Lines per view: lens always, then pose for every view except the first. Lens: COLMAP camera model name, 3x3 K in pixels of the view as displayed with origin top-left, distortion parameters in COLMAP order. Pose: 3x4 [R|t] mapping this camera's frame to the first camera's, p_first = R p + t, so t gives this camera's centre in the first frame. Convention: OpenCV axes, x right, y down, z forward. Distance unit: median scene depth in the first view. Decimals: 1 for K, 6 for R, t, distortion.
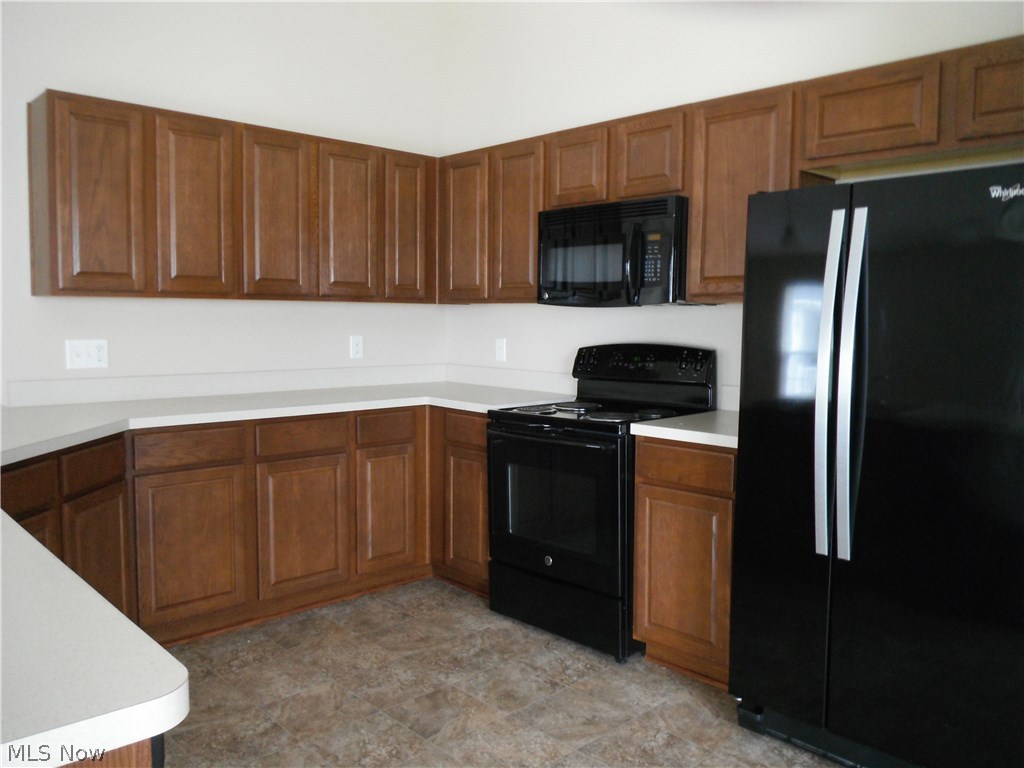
lens RADIAL K [[803.1, 0, 518.5], [0, 803.1, 377.3], [0, 0, 1]] dist [-0.041288, -0.009191]
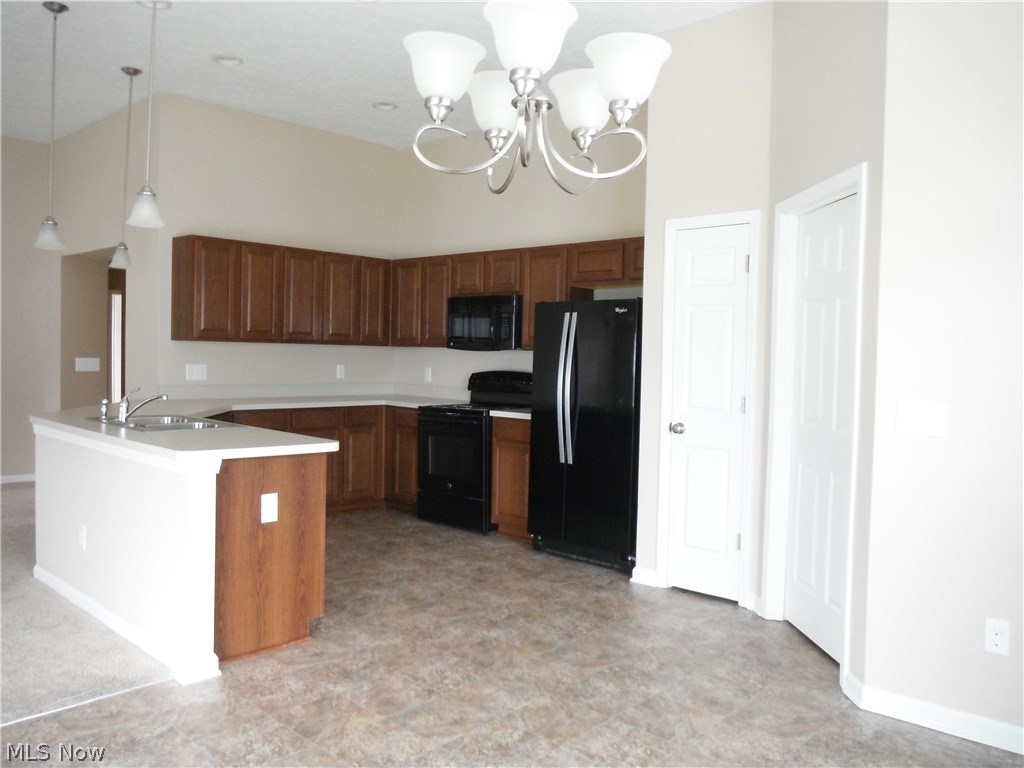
lens RADIAL K [[803.1, 0, 505.1], [0, 803.1, 383.5], [0, 0, 1]] dist [-0.041288, -0.009191]
pose [[0.998471, 0.012178, 0.053926, 0.058389], [-0.010306, 0.999339, -0.034850, 0.050203], [-0.054315, 0.034241, 0.997937, -0.814440]]
